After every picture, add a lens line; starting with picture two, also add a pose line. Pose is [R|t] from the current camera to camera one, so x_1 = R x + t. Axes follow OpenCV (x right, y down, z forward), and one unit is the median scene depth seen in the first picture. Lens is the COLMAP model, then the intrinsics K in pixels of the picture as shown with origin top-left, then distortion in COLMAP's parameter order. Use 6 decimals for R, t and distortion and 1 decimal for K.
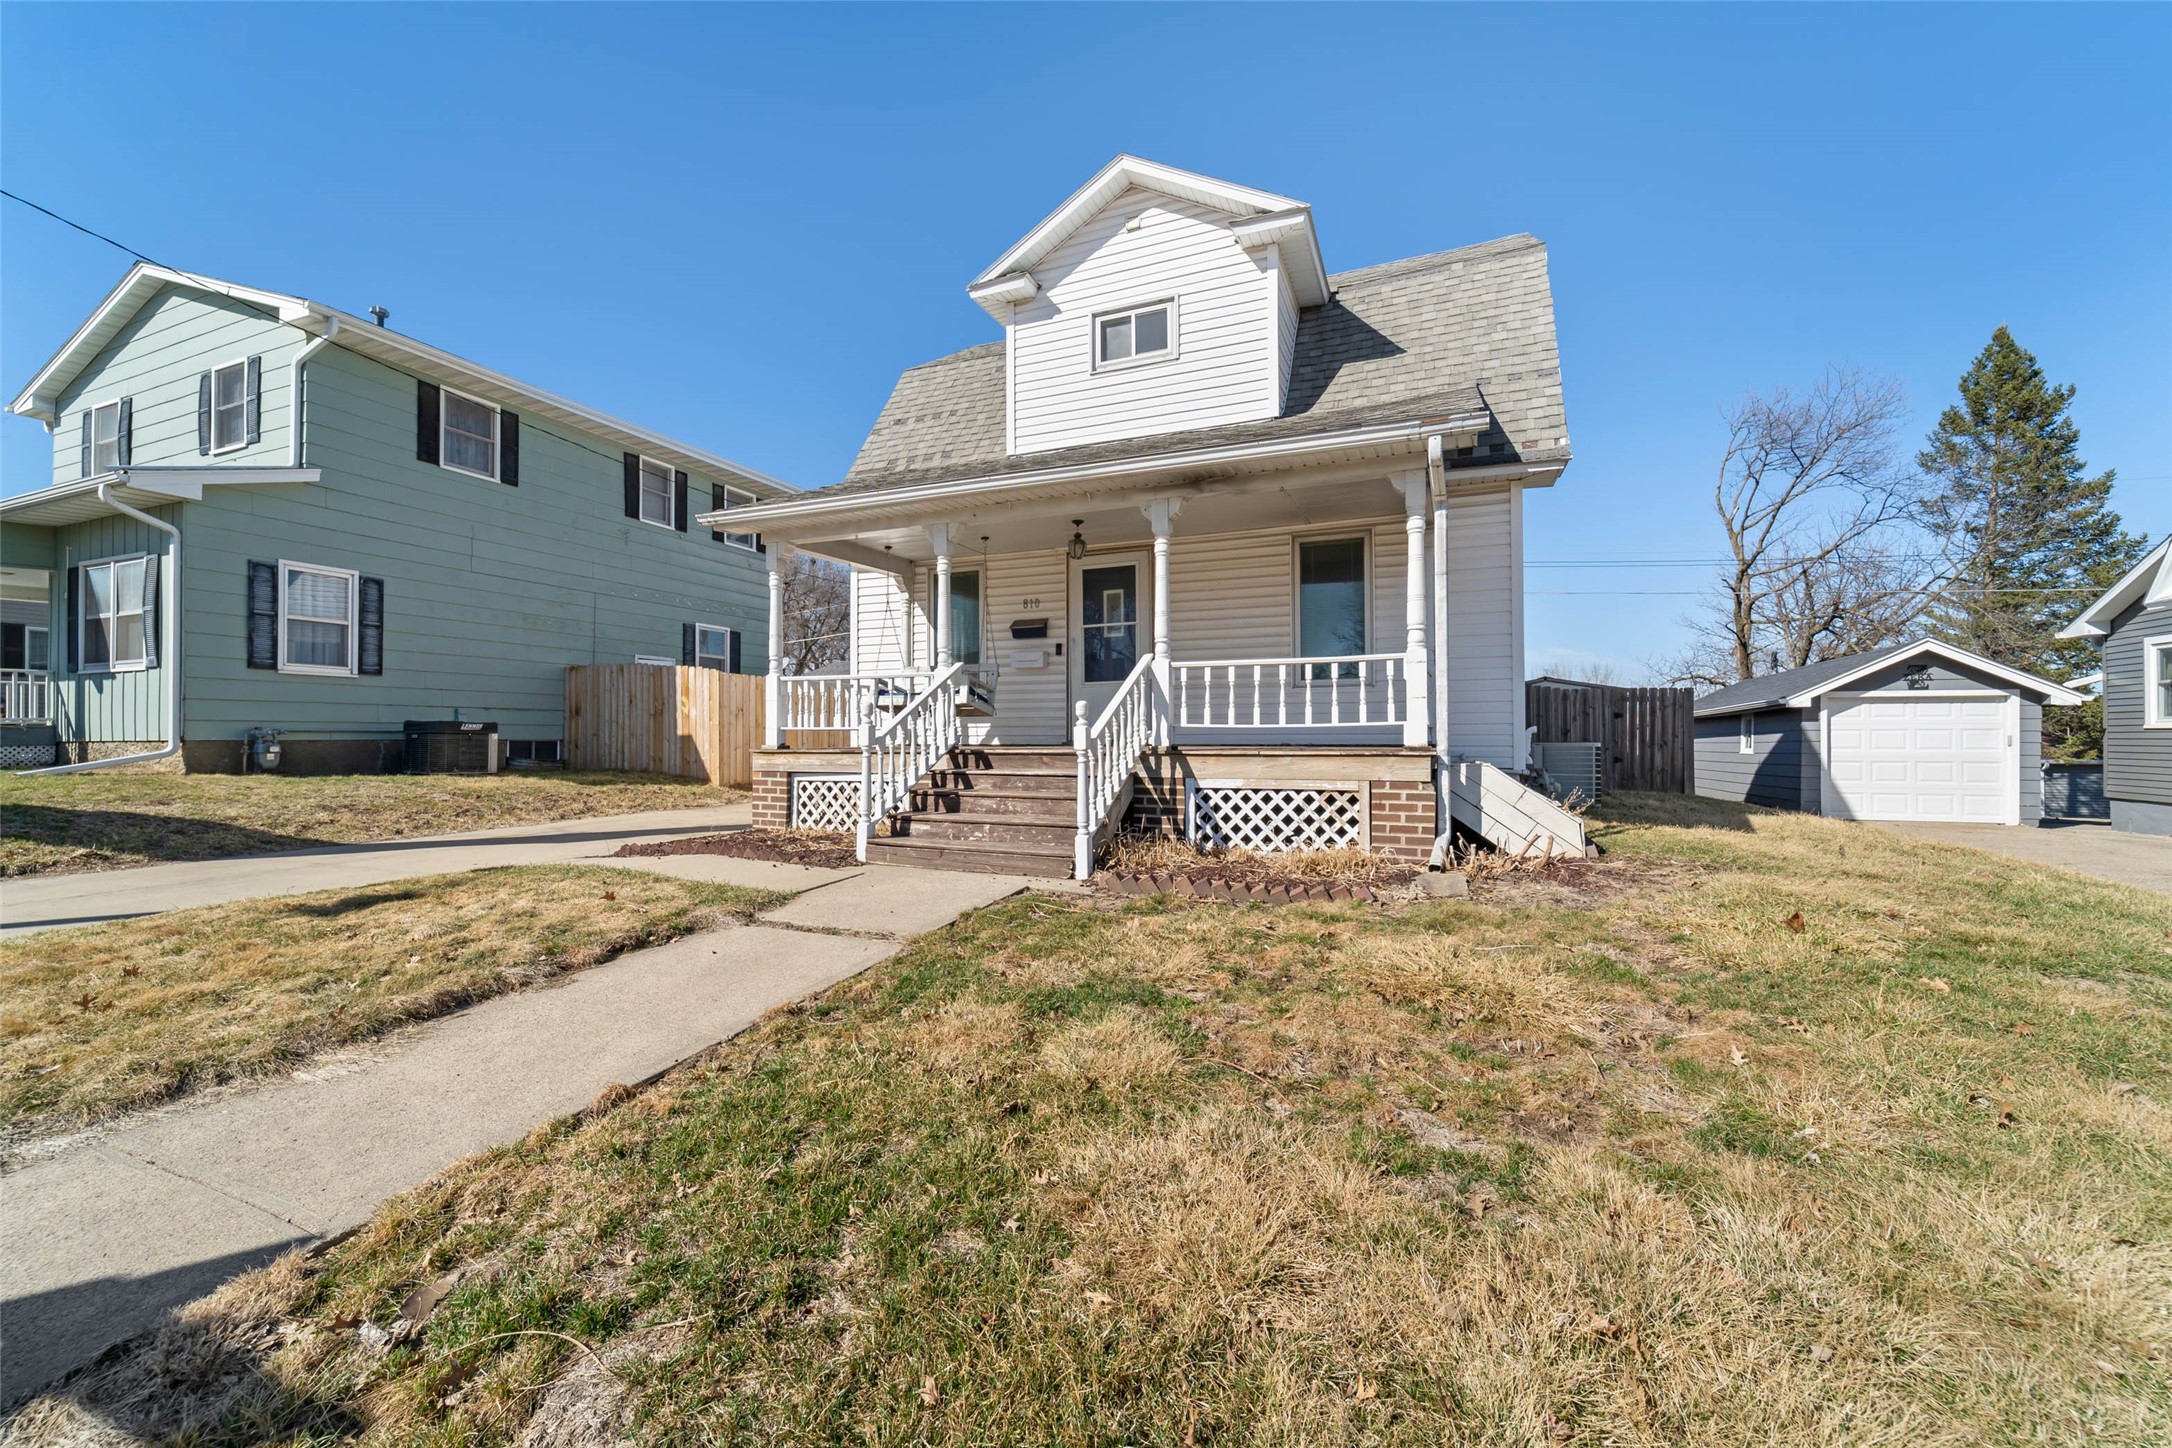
lens RADIAL K [[885.4, 0, 1082.9], [0, 885.4, 730.7], [0, 0, 1]] dist [-0.001180, -0.000140]
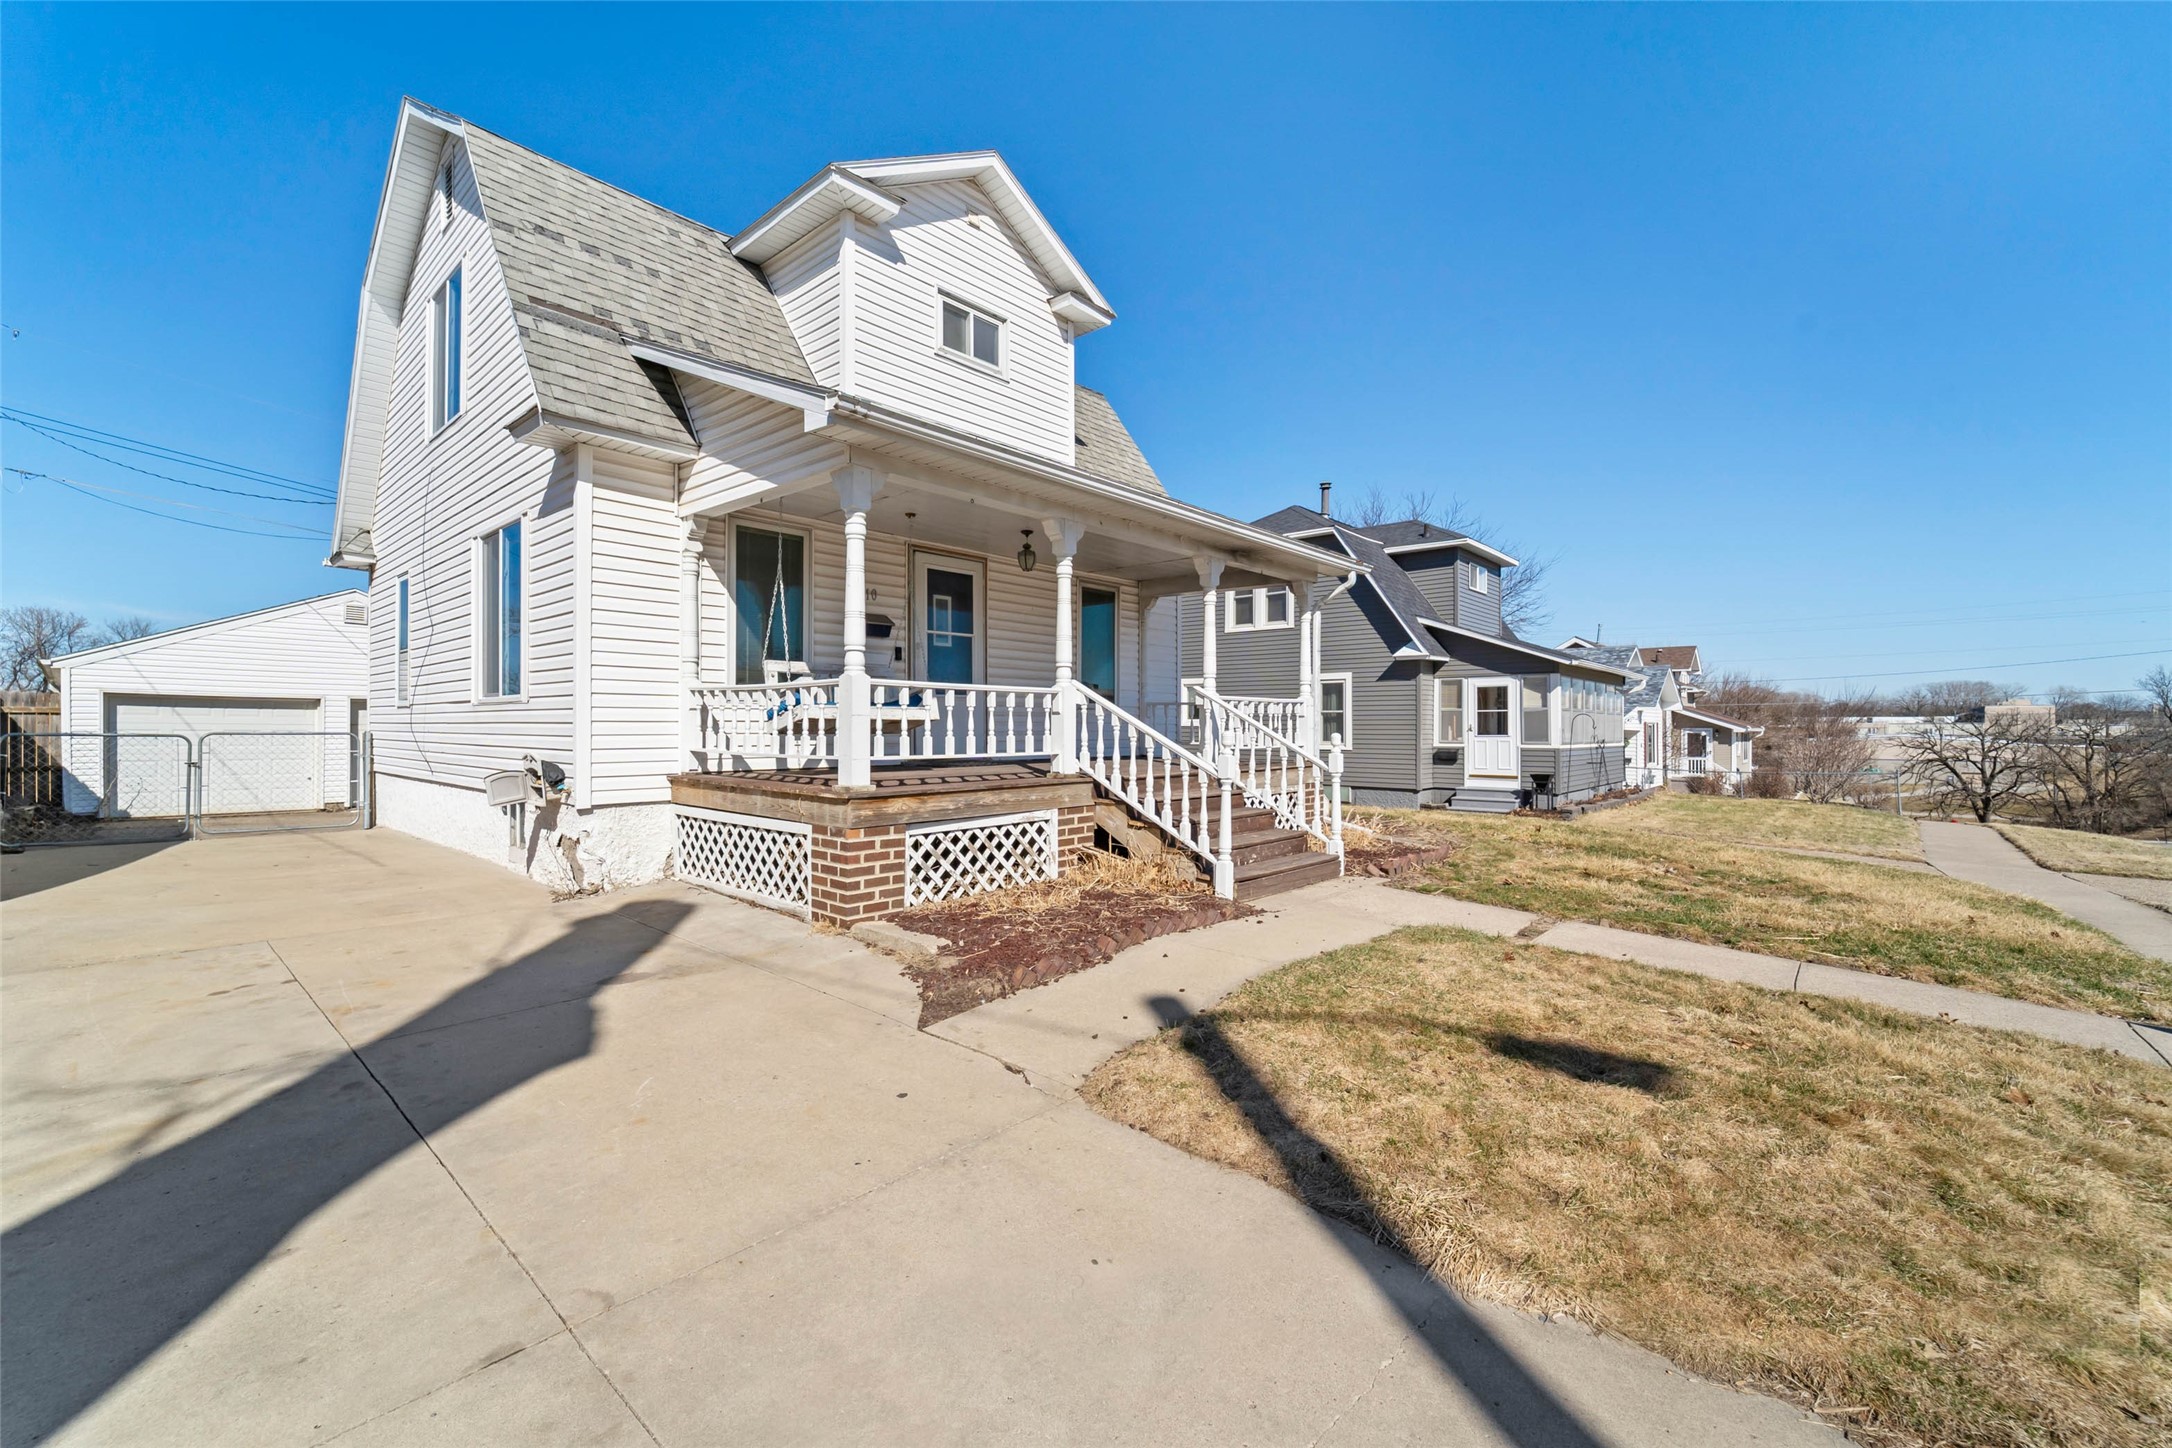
lens RADIAL K [[885.4, 0, 1082.1], [0, 885.4, 724.4], [0, 0, 1]] dist [-0.001180, -0.000140]
pose [[0.315400, 0.000079, 0.948959, -0.830614], [-0.010414, 0.999940, 0.003378, -0.029306], [-0.948902, -0.010947, 0.315382, 0.588780]]
